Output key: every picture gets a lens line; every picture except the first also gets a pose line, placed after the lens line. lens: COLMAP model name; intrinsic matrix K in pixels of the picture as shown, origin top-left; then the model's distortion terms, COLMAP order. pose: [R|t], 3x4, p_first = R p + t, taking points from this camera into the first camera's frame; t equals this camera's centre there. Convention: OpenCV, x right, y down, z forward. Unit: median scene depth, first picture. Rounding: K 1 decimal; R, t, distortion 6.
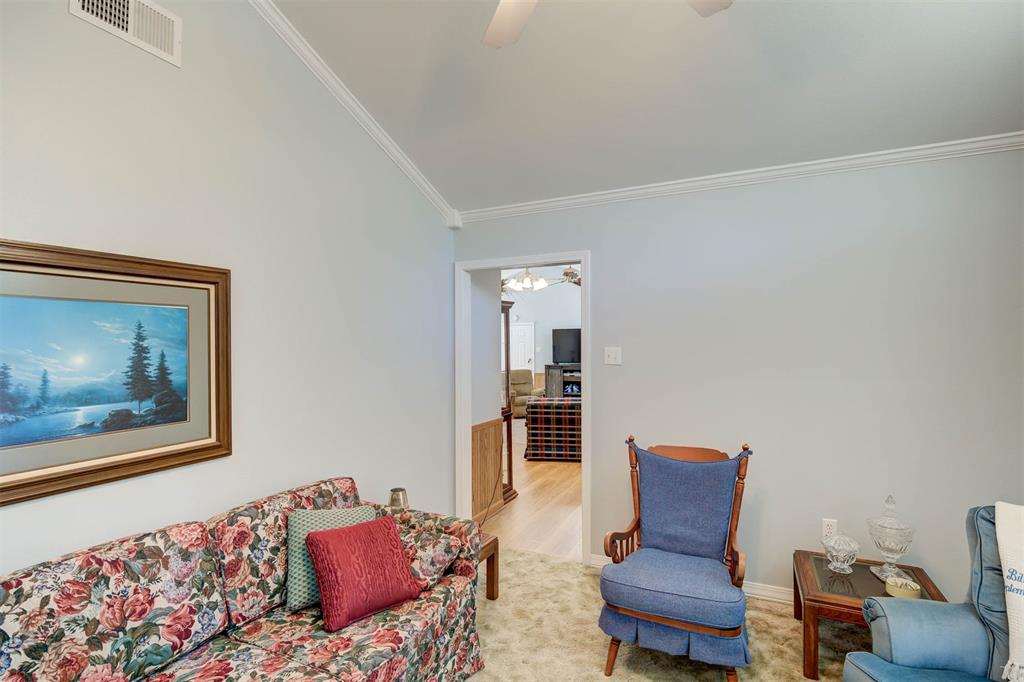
lens RADIAL K [[499.7, 0, 512.0], [0, 499.7, 341.3], [0, 0, 1]] dist [-0.000152, -0.000004]
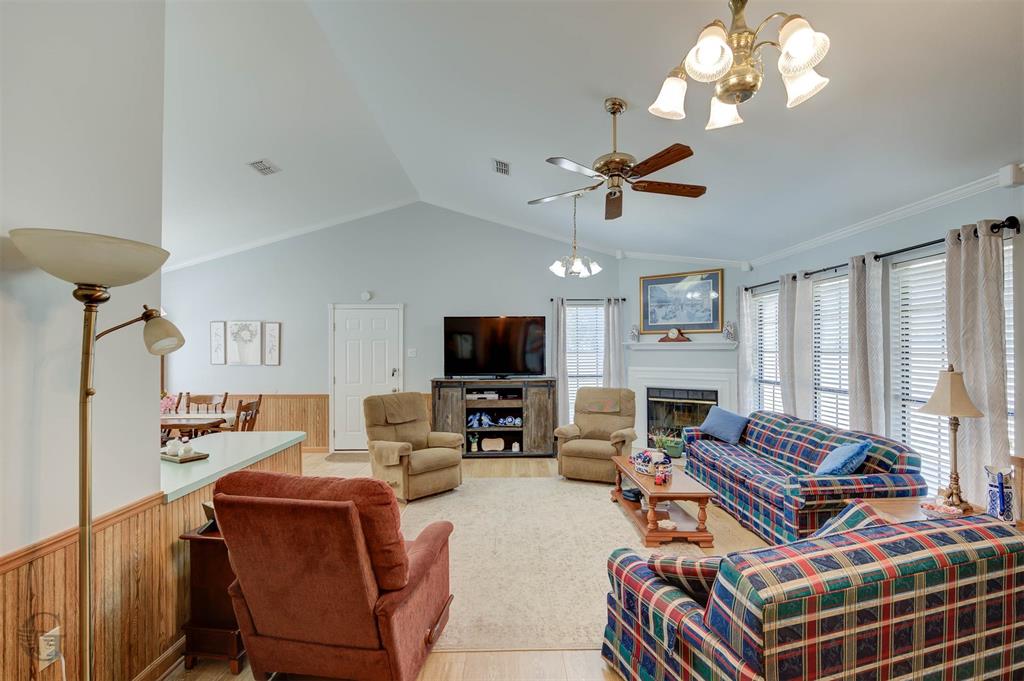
lens RADIAL K [[499.7, 0, 511.7], [0, 499.7, 344.0], [0, 0, 1]] dist [-0.000152, -0.000004]
pose [[0.907498, 0.013675, 0.419835, -0.089616], [-0.012815, 0.999906, -0.004869, 0.008992], [-0.419862, -0.000961, 0.907588, 0.462627]]
